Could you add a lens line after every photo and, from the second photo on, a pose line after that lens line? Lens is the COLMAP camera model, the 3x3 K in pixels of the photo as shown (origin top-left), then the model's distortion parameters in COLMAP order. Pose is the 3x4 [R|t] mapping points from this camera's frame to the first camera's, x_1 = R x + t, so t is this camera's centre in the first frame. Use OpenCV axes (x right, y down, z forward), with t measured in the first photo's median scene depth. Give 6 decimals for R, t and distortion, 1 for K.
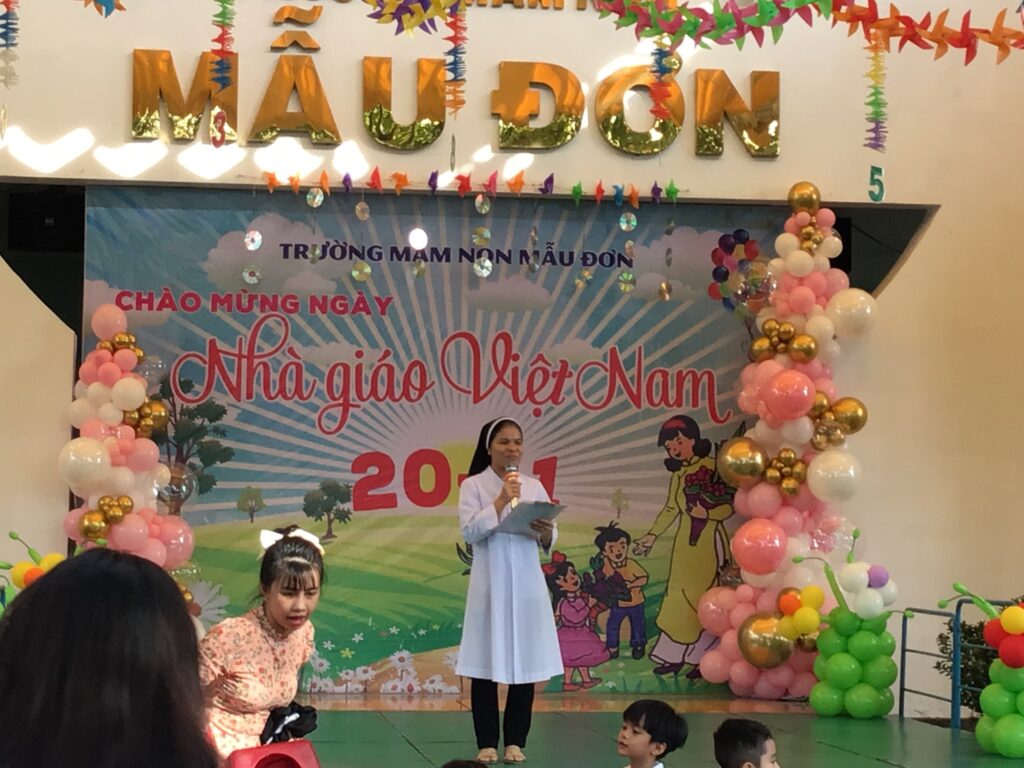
lens RADIAL K [[2399.0, 0, 512.8], [0, 2399.0, 380.9], [0, 0, 1]] dist [-0.047614, 0.036128]
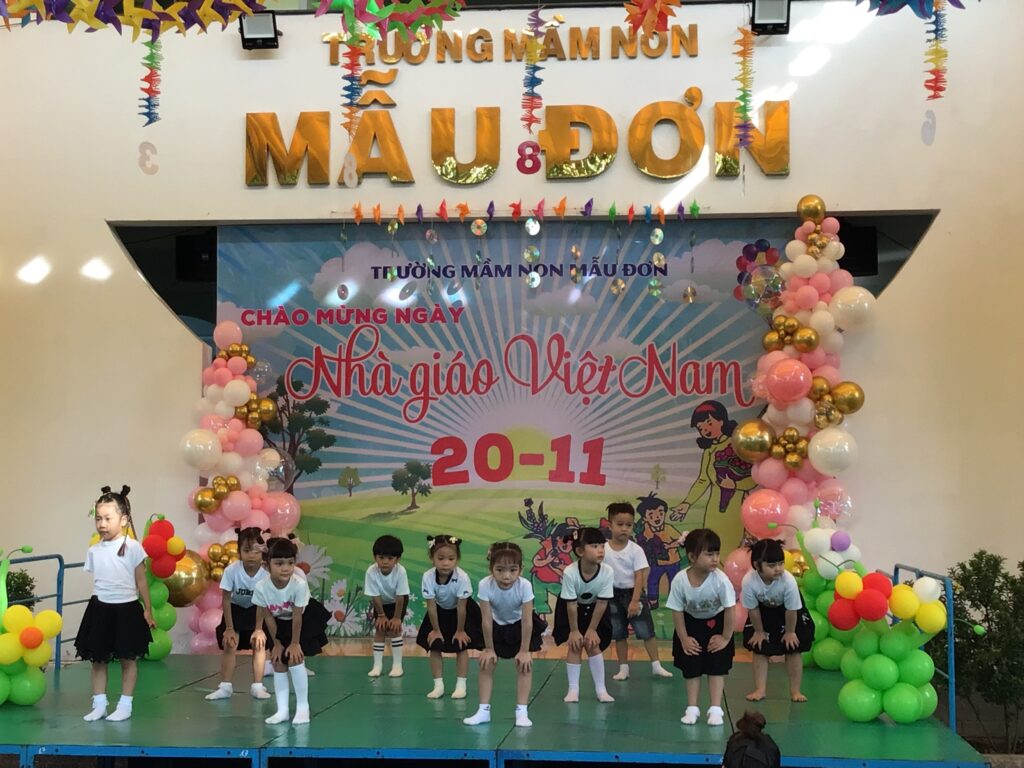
lens RADIAL K [[1660.7, 0, 515.1], [0, 1660.7, 380.3], [0, 0, 1]] dist [-0.035514, 0.686033]
pose [[0.973365, -0.024796, -0.227915, 0.164486], [0.024064, 0.999692, -0.005994, 0.007195], [0.227993, 0.000350, 0.973663, 0.194981]]
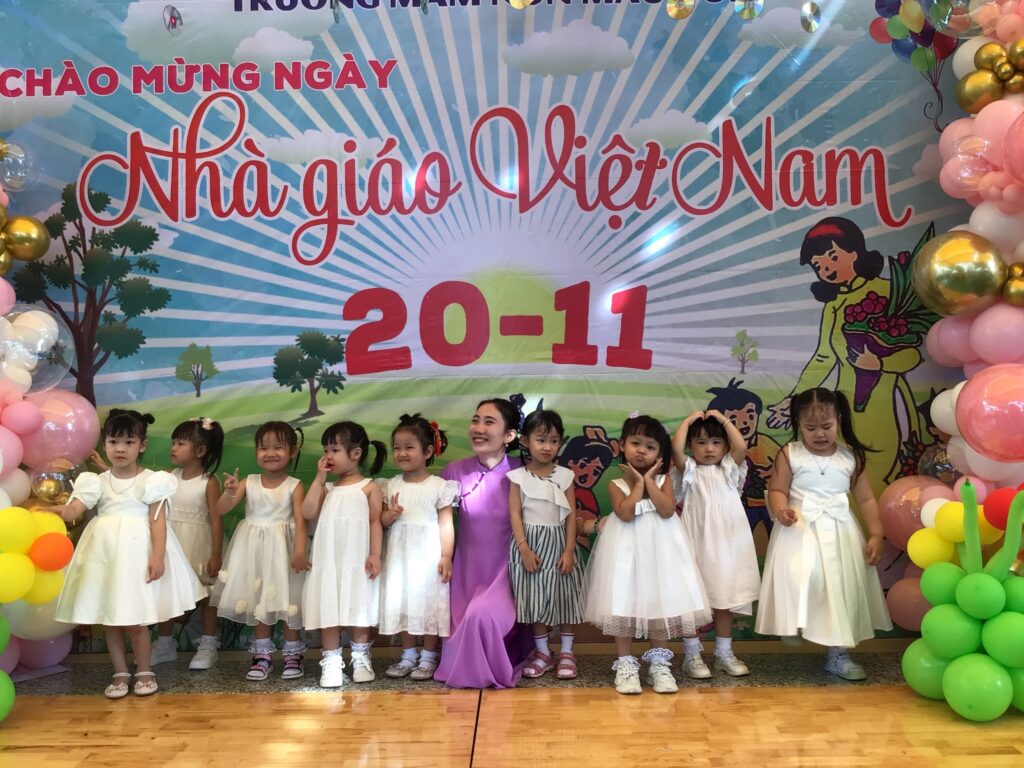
lens RADIAL K [[930.0, 0, 509.5], [0, 930.0, 381.2], [0, 0, 1]] dist [0.112542, -0.215627]
pose [[0.988561, -0.032159, -0.147353, 0.018256], [0.037876, 0.998628, 0.036159, 0.047793], [0.145988, -0.041326, 0.988423, 0.739114]]
